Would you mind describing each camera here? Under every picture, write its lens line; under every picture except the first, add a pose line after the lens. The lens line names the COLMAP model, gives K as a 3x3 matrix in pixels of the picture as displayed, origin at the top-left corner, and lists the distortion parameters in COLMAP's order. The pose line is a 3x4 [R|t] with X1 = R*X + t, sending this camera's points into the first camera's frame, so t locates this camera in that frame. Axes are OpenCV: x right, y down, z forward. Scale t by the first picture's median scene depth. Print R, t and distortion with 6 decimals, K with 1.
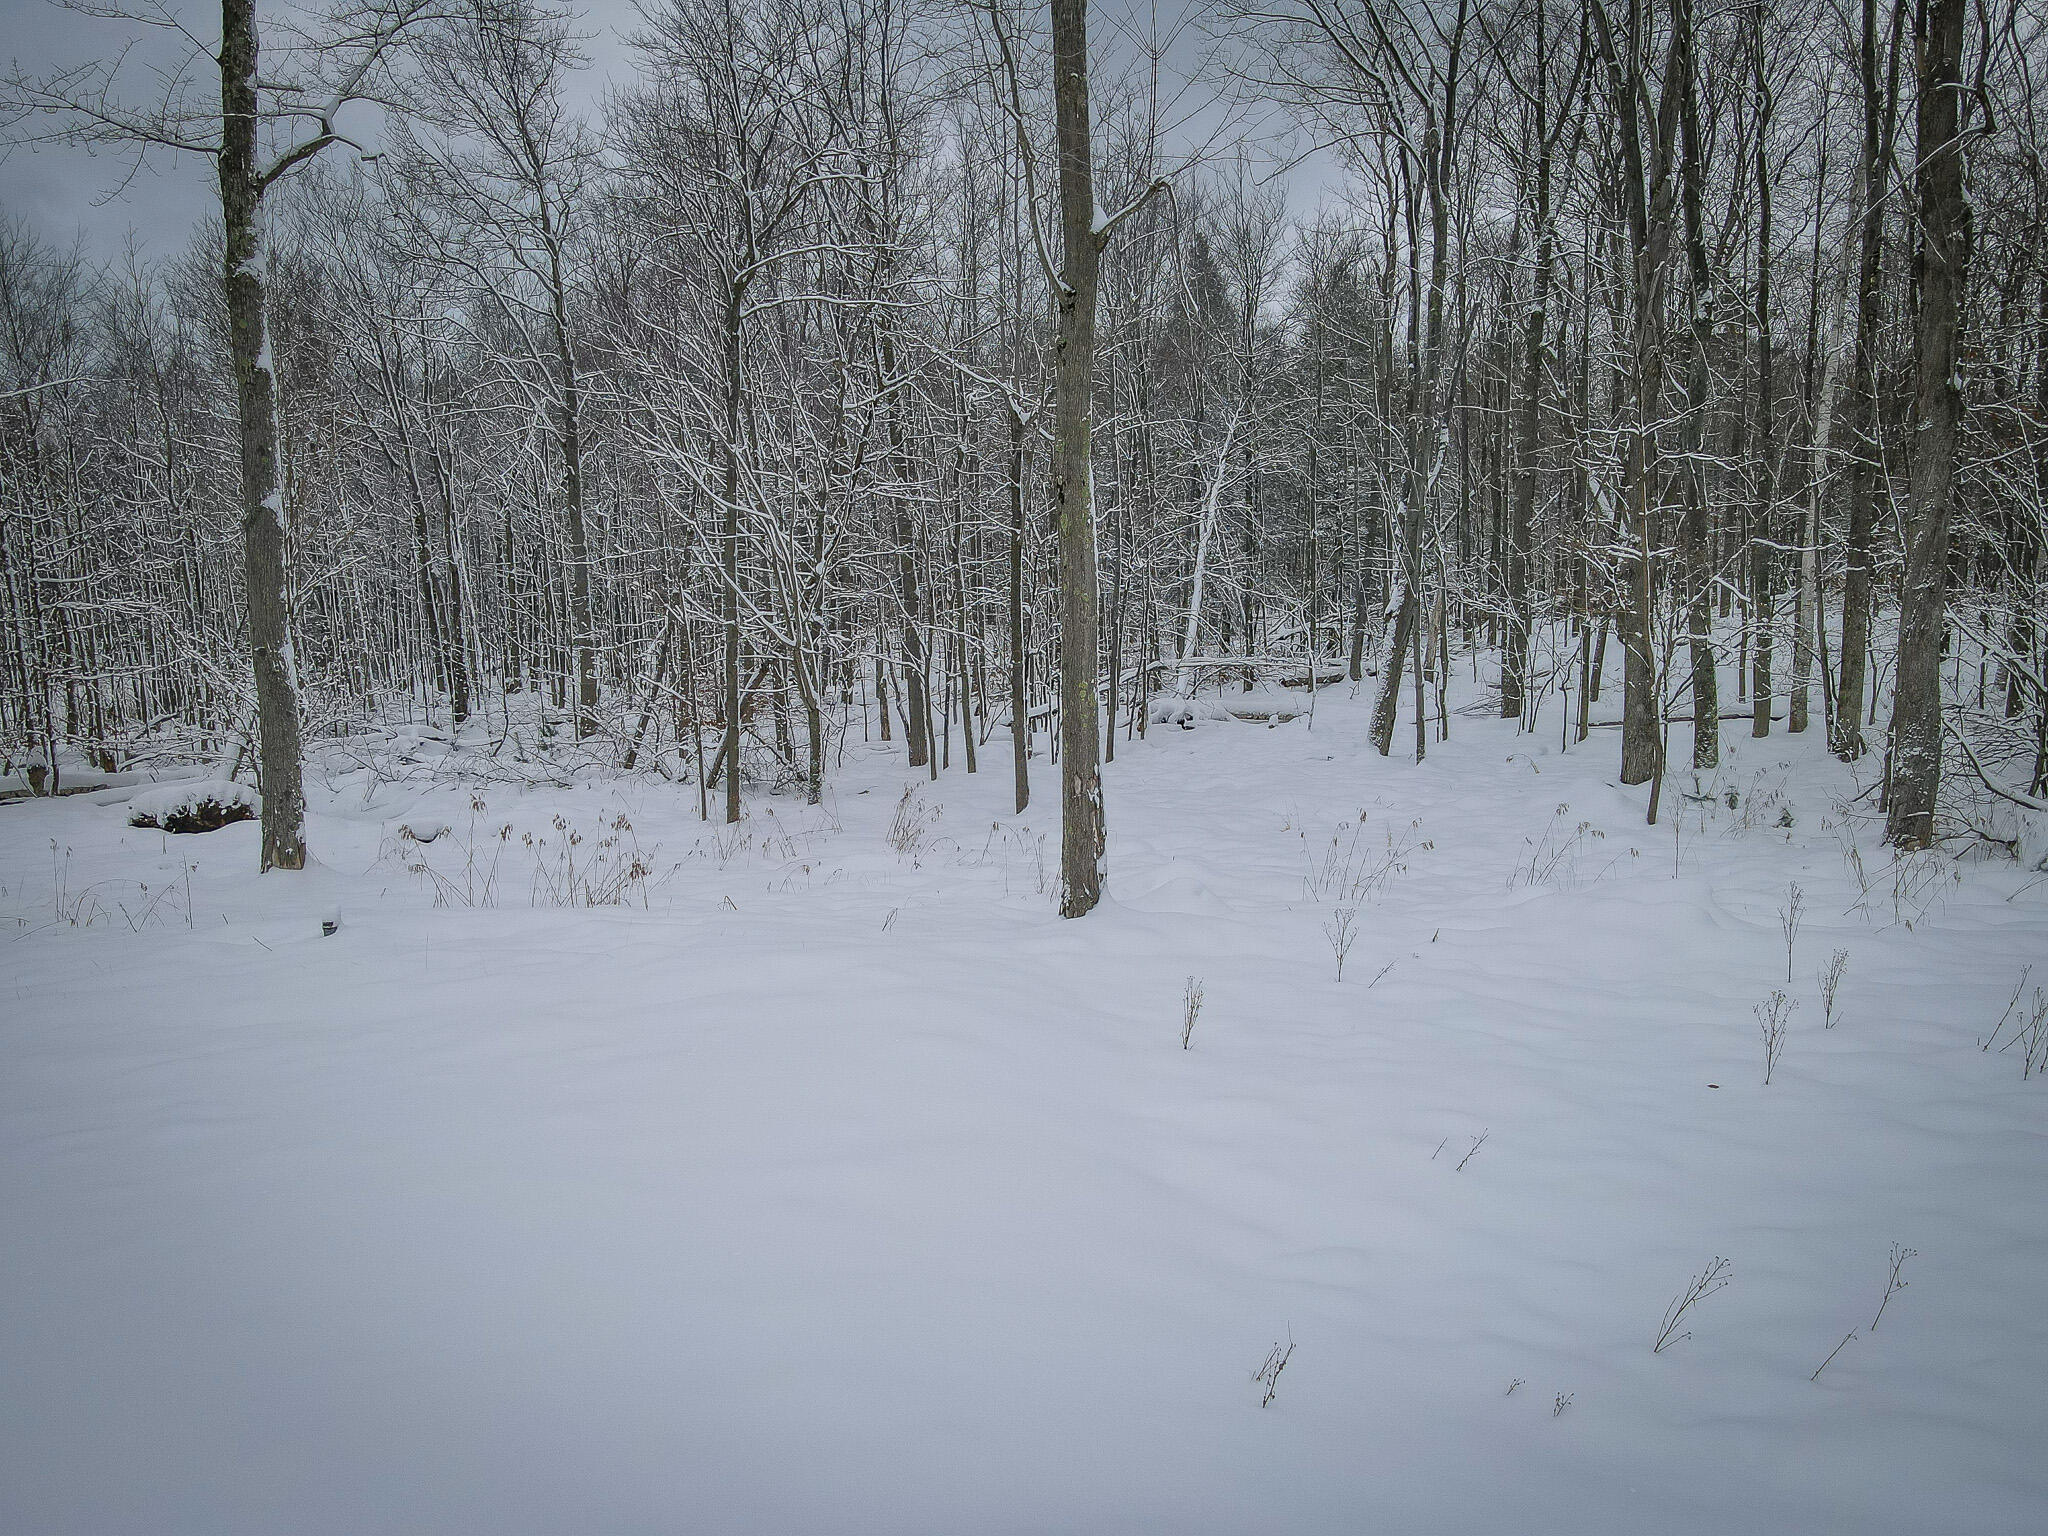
lens RADIAL K [[1492.6, 0, 1007.7], [0, 1492.6, 780.7], [0, 0, 1]] dist [0.015896, 0.003381]
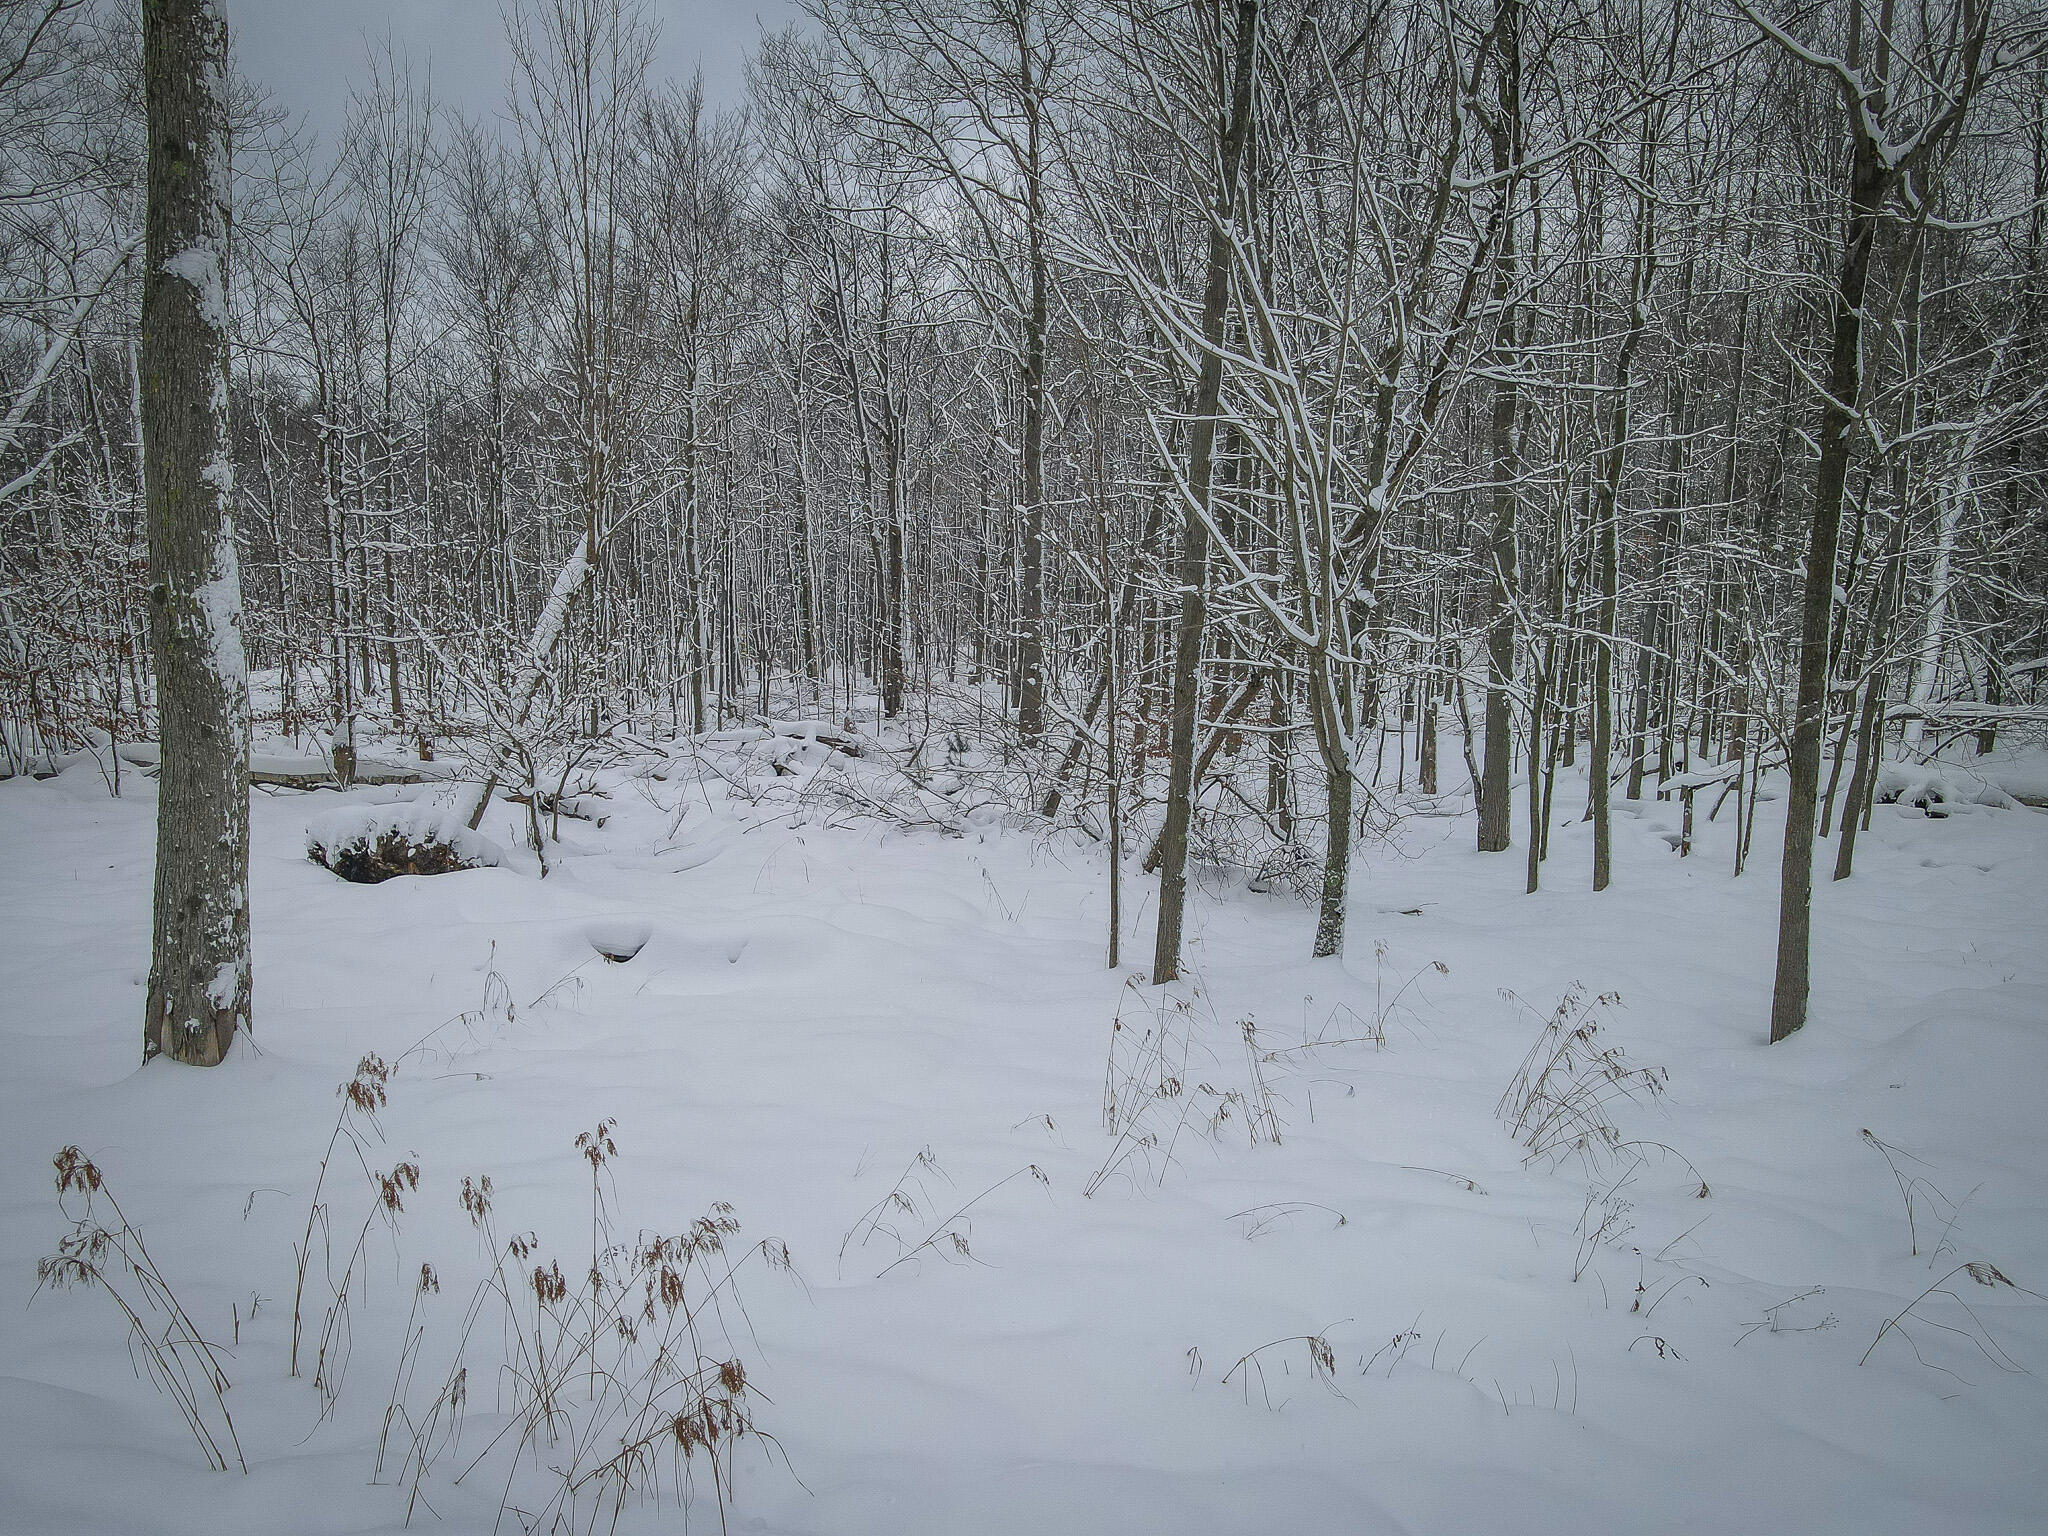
lens RADIAL K [[1492.6, 0, 1011.4], [0, 1492.6, 751.5], [0, 0, 1]] dist [0.015896, 0.003381]
pose [[0.944129, 0.077140, -0.320421, -0.071280], [-0.083694, 0.996469, -0.006713, -0.040407], [0.318772, 0.033155, 0.947251, 0.465044]]
